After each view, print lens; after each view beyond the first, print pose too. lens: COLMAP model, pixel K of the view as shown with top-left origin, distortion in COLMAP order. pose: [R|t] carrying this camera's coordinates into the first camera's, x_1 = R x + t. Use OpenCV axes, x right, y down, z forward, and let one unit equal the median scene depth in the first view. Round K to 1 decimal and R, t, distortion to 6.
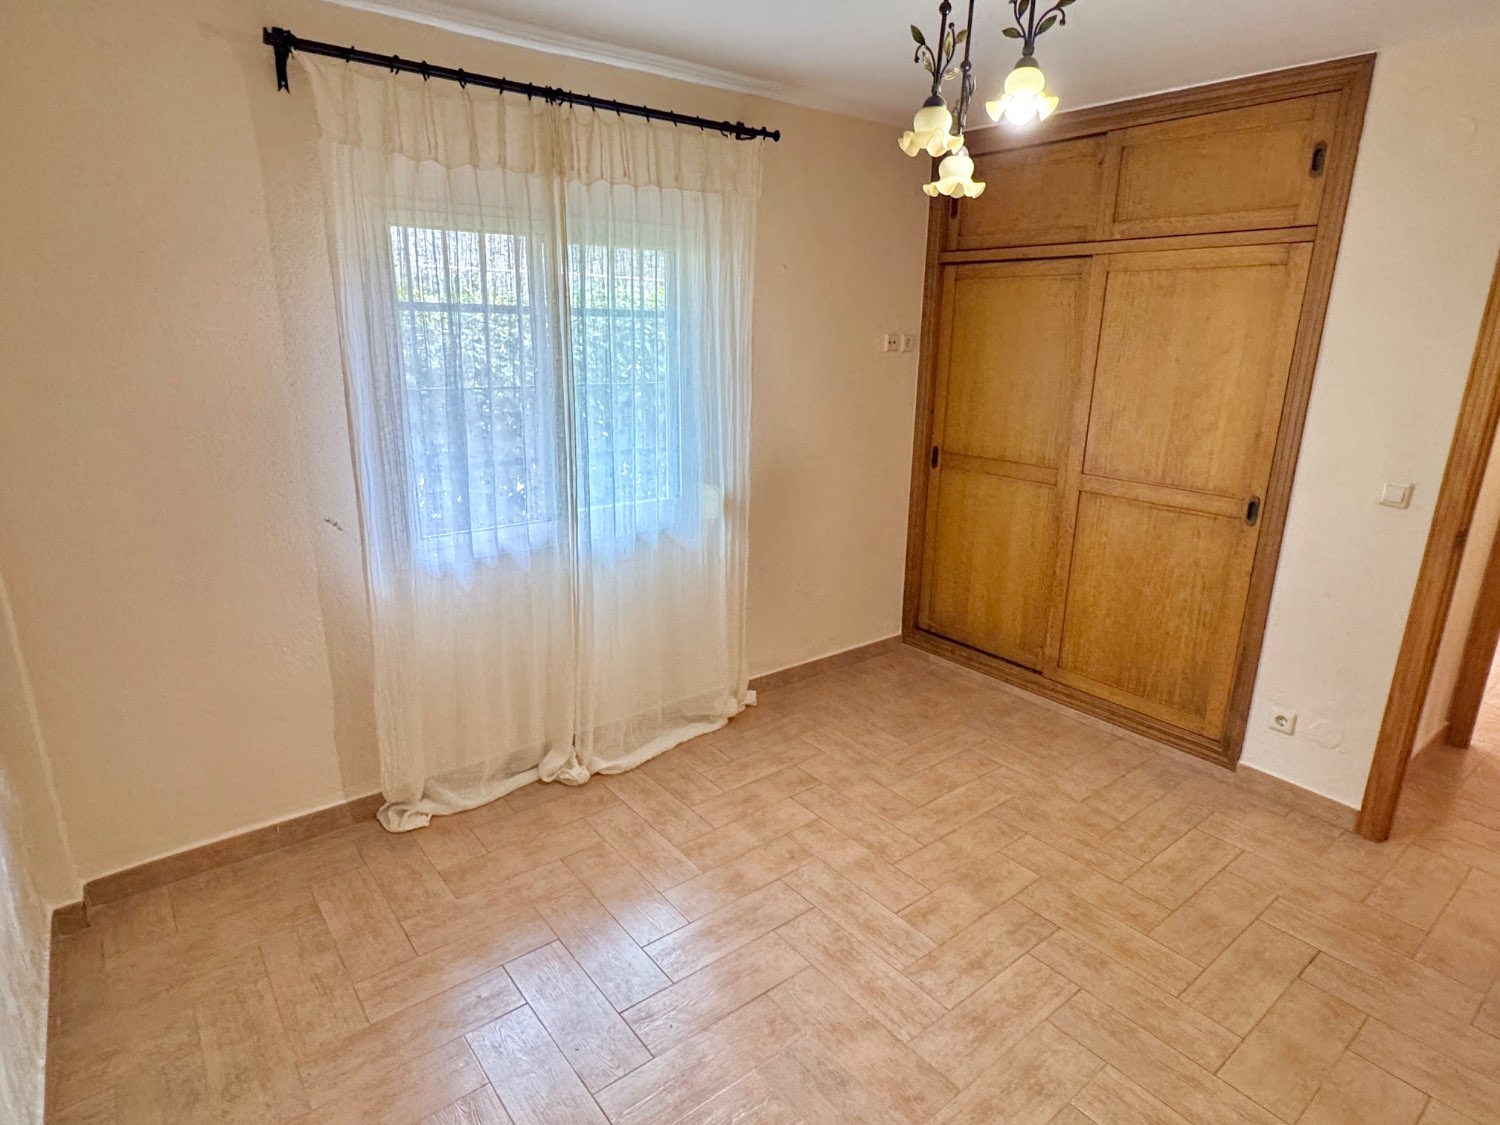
lens RADIAL K [[834.9, 0, 751.5], [0, 834.9, 567.2], [0, 0, 1]] dist [-0.000323, 0.000702]
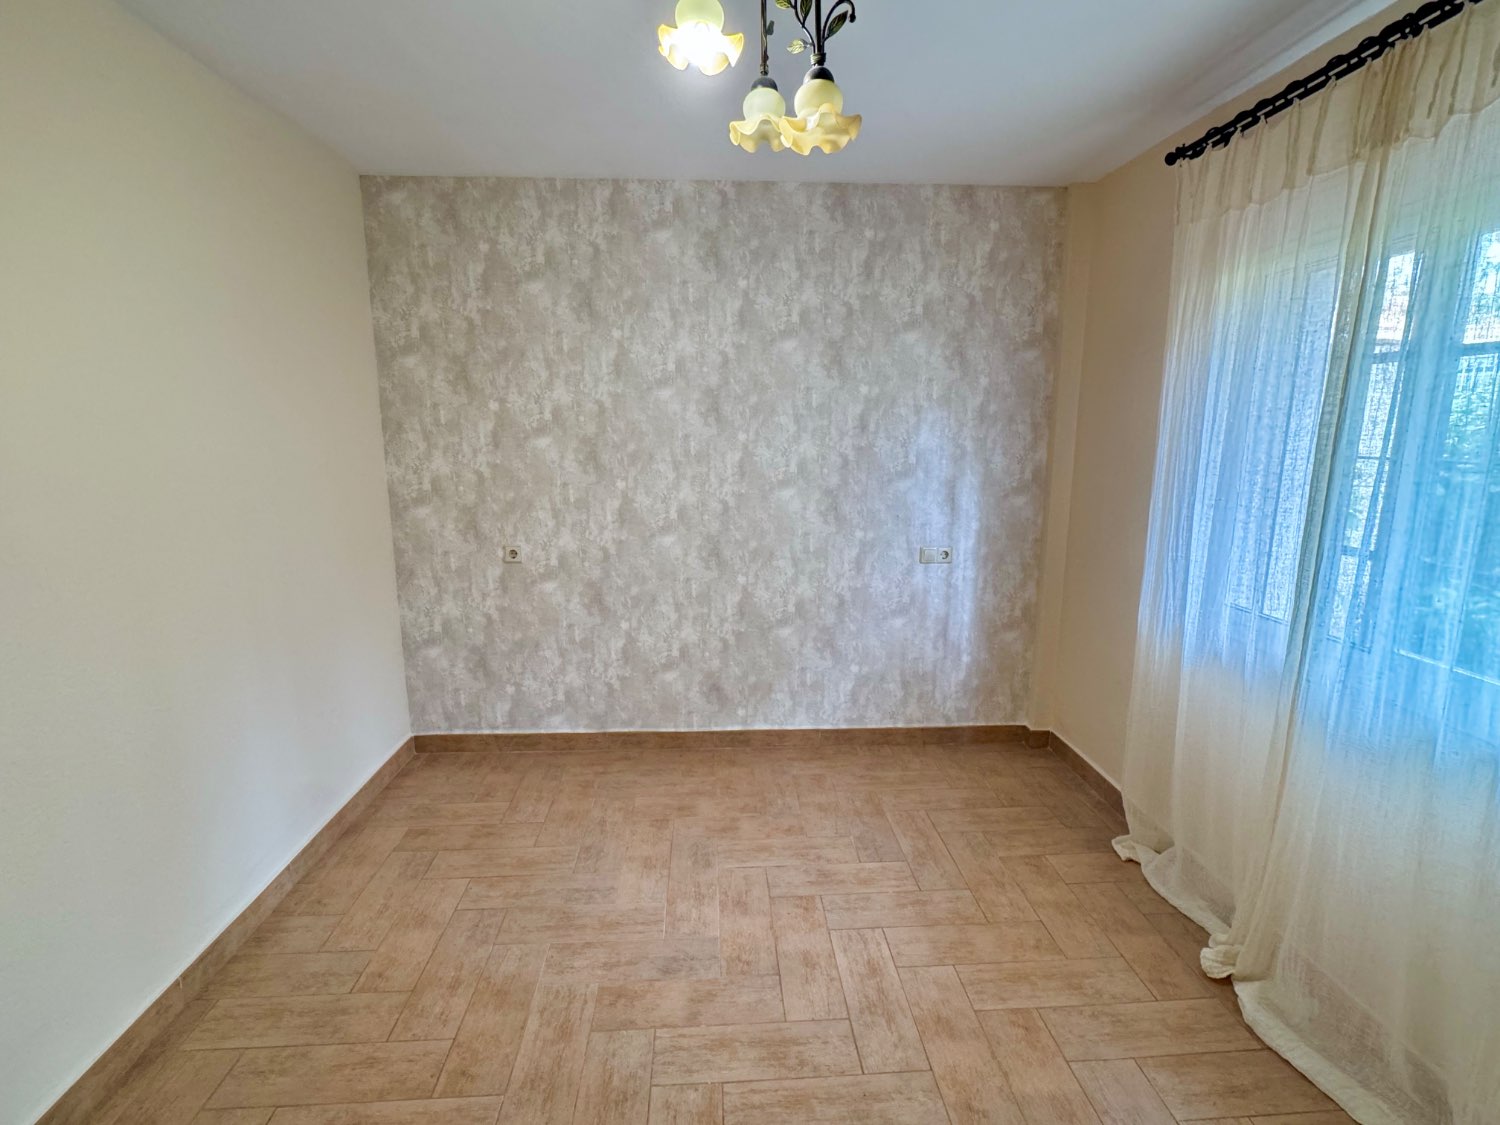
lens RADIAL K [[722.4, 0, 753.7], [0, 722.4, 564.9], [0, 0, 1]] dist [-0.002033, 0.000155]
pose [[-0.569210, 0.136560, -0.810772, 0.528054], [-0.240073, 0.915531, 0.322750, -0.196923], [0.786362, 0.378357, -0.488345, 0.902312]]
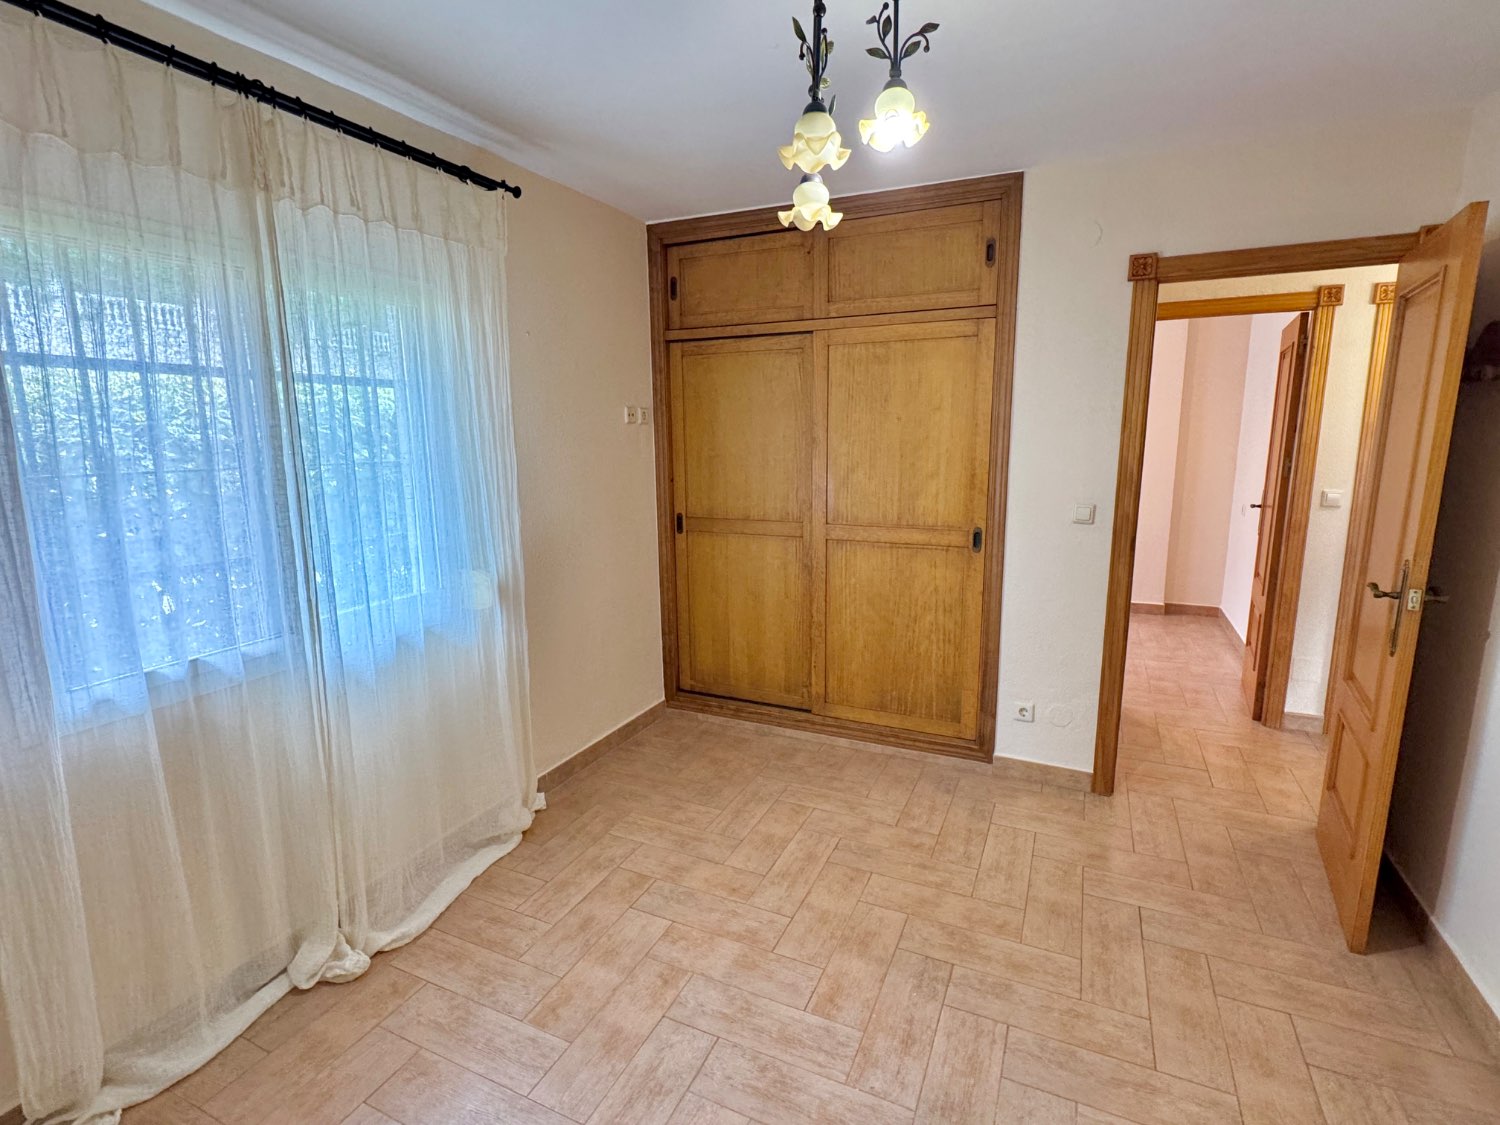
lens RADIAL K [[723.0, 0, 751.9], [0, 723.0, 563.8], [0, 0, 1]] dist [-0.002267, 0.000553]
pose [[0.892501, -0.105789, 0.438465, -0.140340], [0.147971, 0.986979, -0.063066, -0.016487], [-0.426083, 0.121167, 0.896533, 0.223190]]
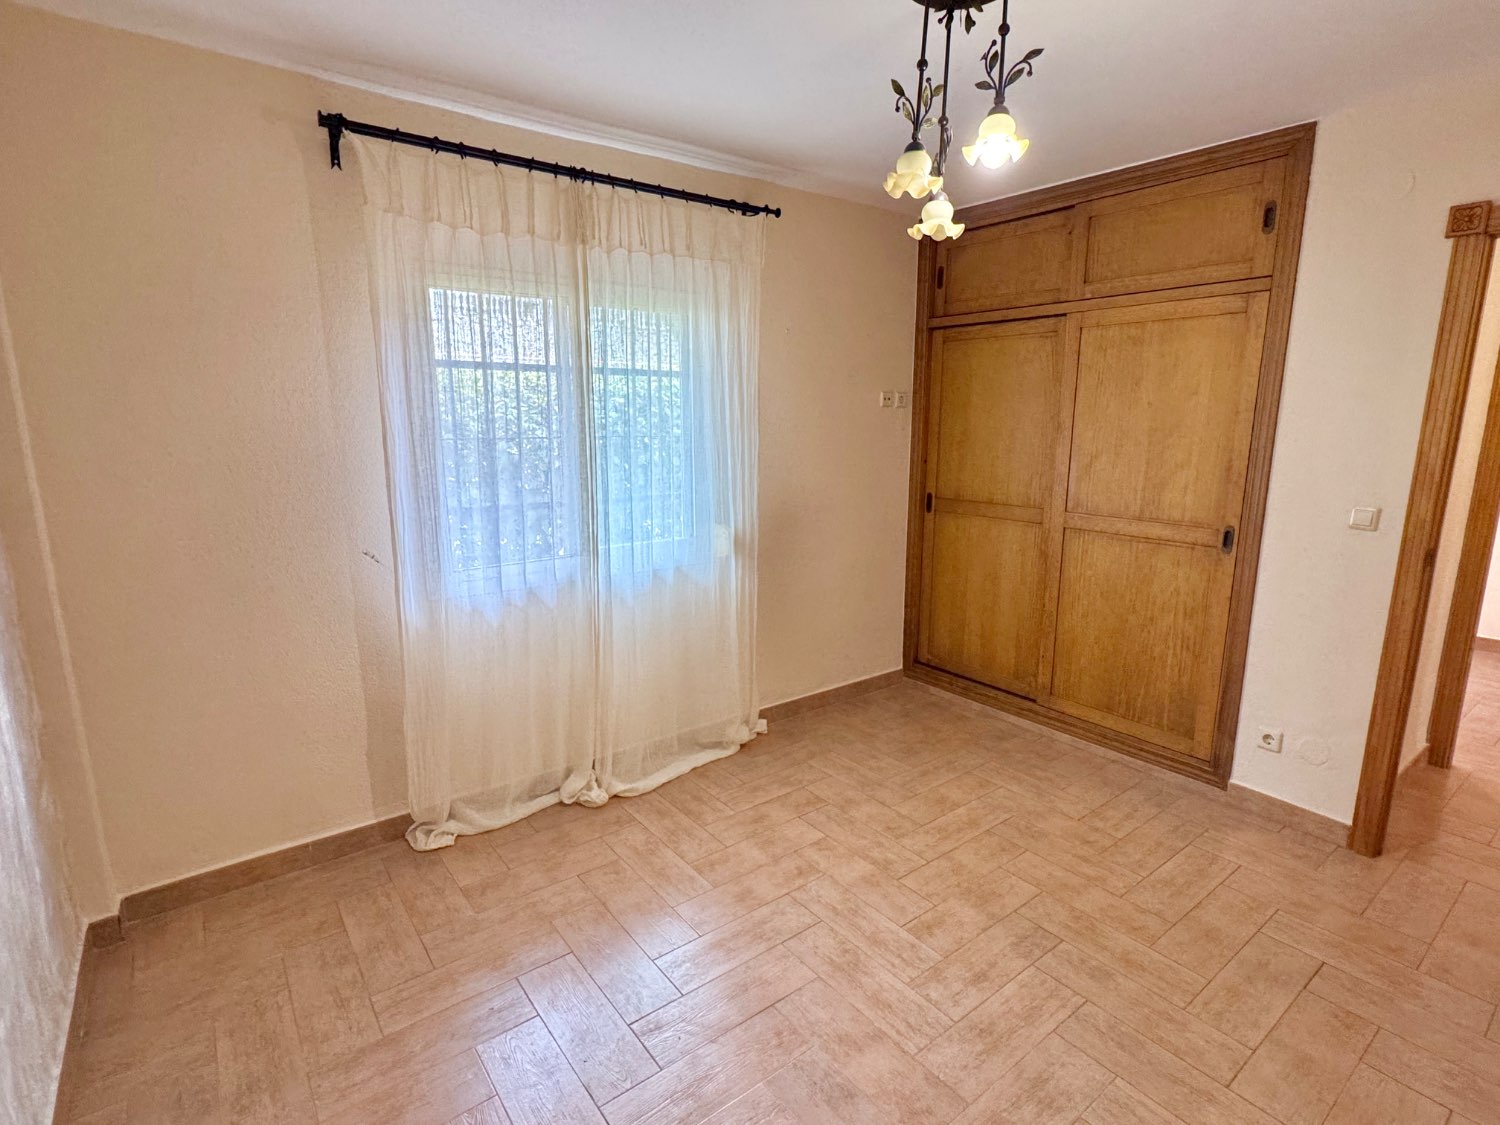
lens RADIAL K [[751.7, 0, 754.9], [0, 751.7, 565.4], [0, 0, 1]] dist [0.000471, -0.000325]
pose [[0.999792, -0.010996, -0.017194, 0.011768], [0.009543, 0.996553, -0.082408, 0.039387], [0.018041, 0.082227, 0.996450, 0.034579]]
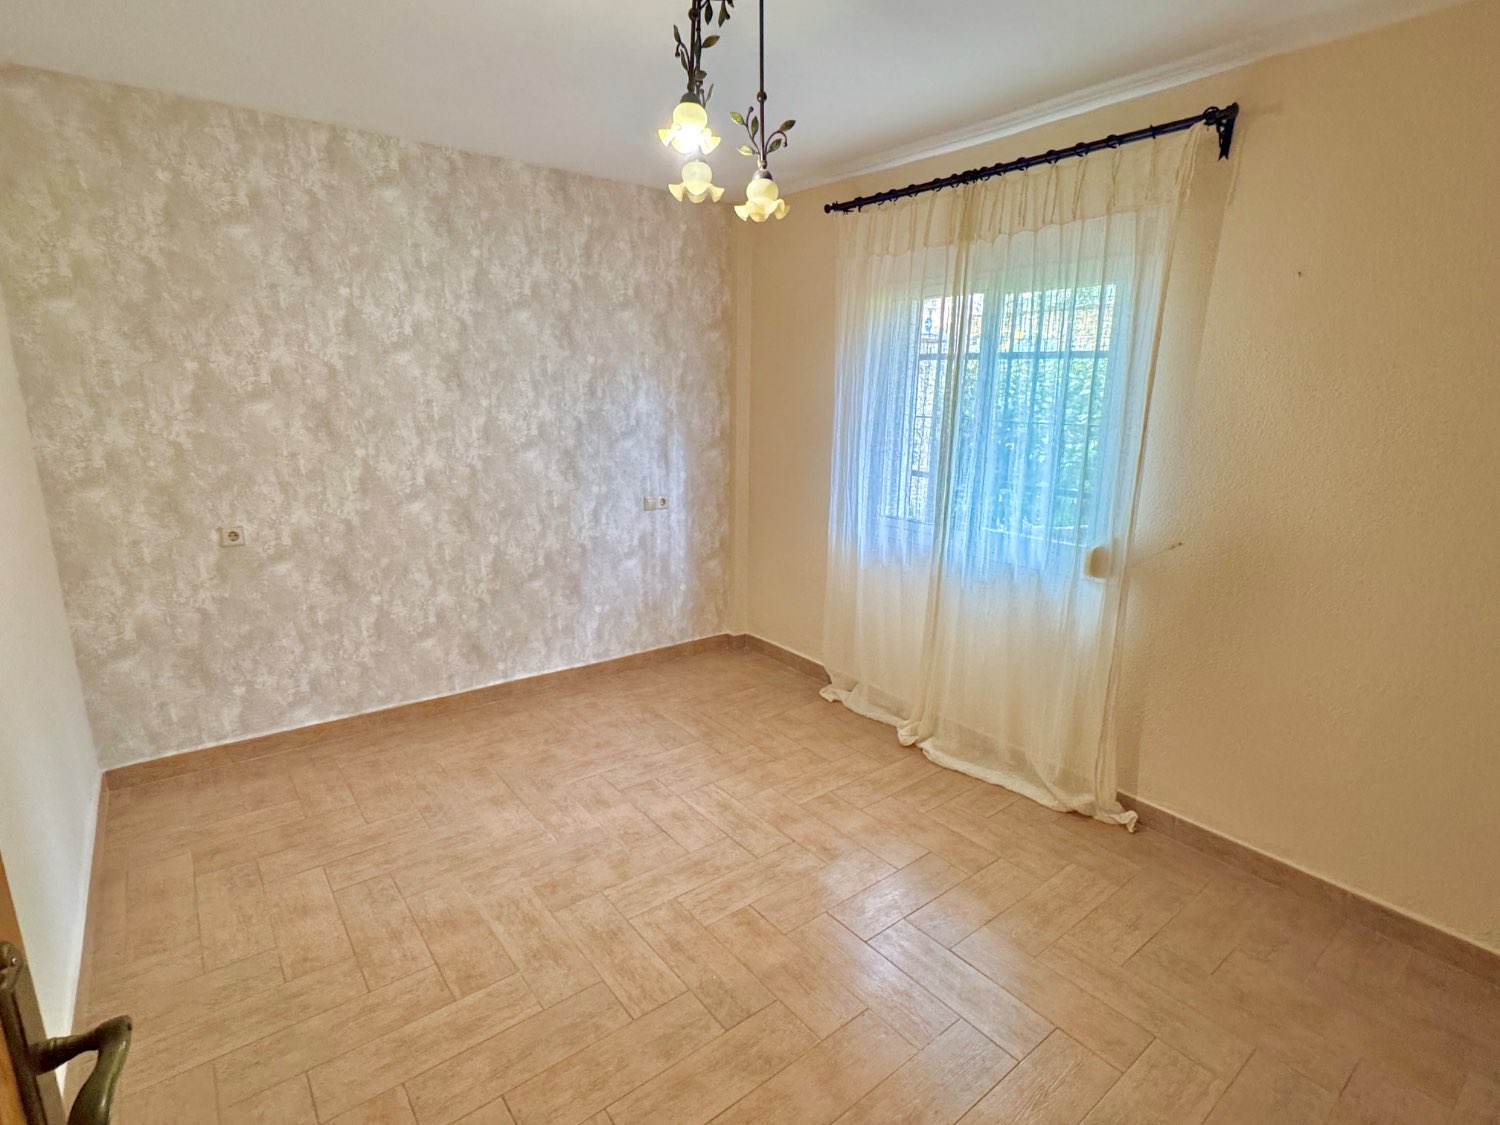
lens RADIAL K [[751.7, 0, 754.9], [0, 751.7, 565.4], [0, 0, 1]] dist [0.000471, -0.000325]
pose [[0.000532, 0.214415, -0.976743, 0.832076], [-0.294398, 0.933490, 0.204760, -0.145340], [0.955683, 0.287443, 0.063620, 0.688888]]
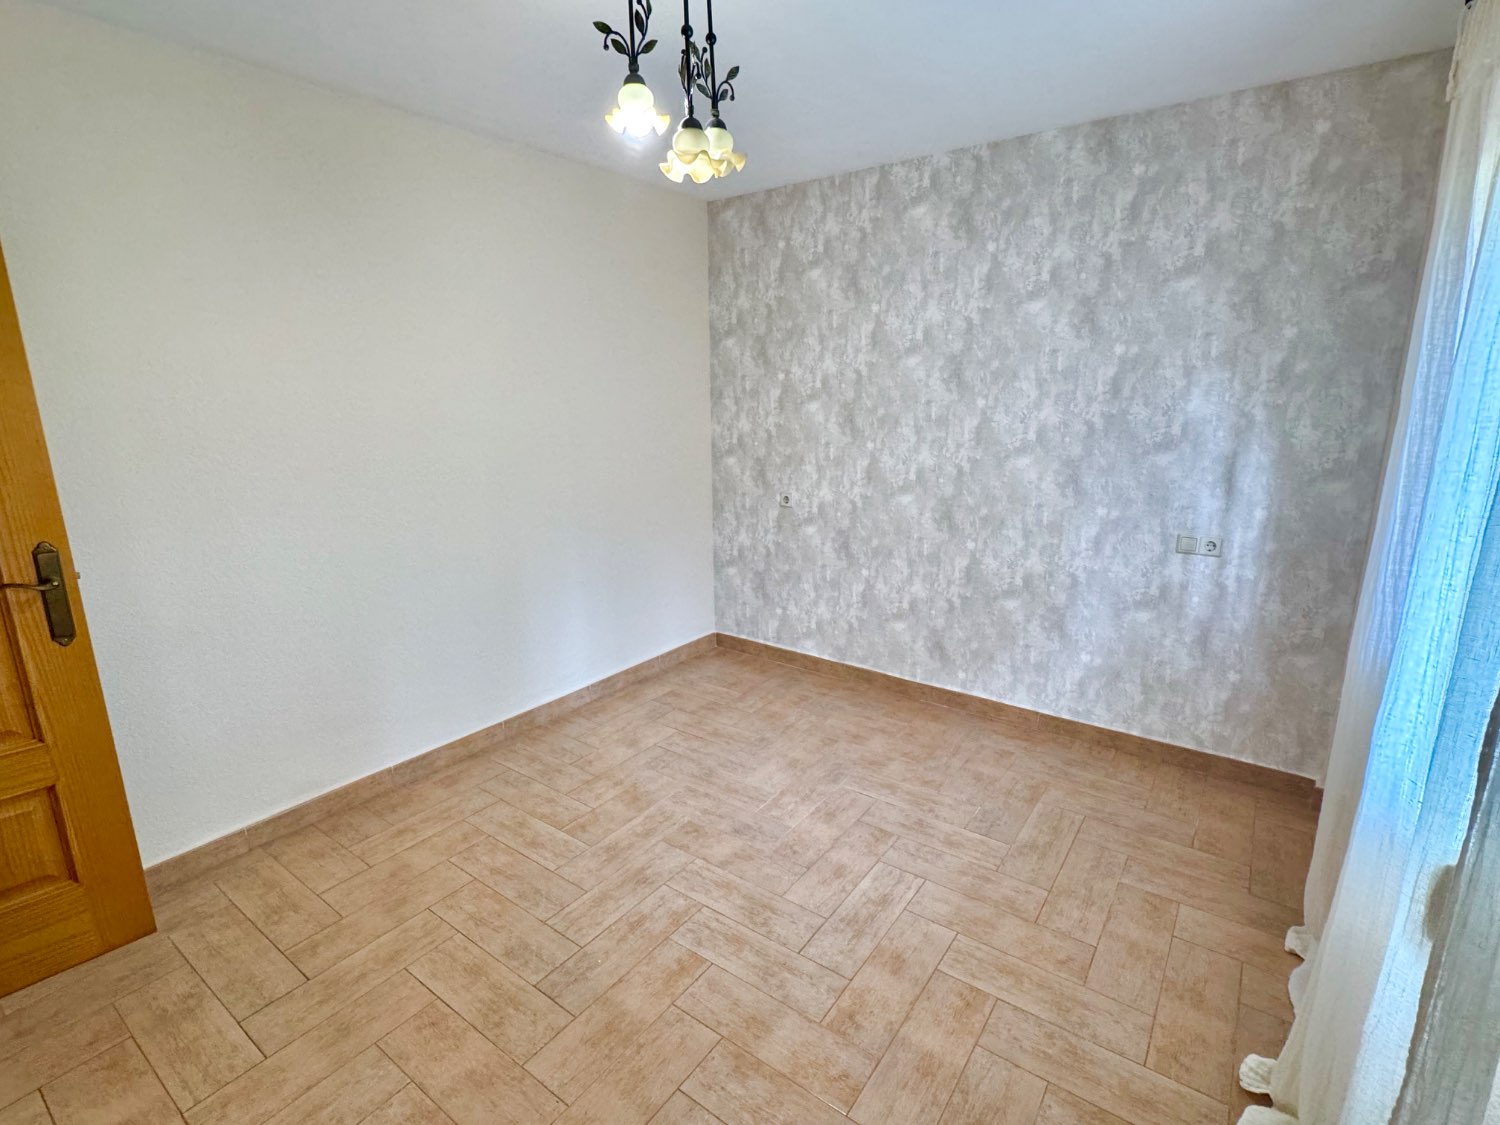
lens RADIAL K [[723.0, 0, 751.9], [0, 723.0, 563.8], [0, 0, 1]] dist [-0.002267, 0.000553]
pose [[-0.962469, 0.051813, -0.266400, 0.267489], [-0.085460, 0.873807, 0.478705, -0.297170], [0.257585, 0.483505, -0.836584, 1.222675]]
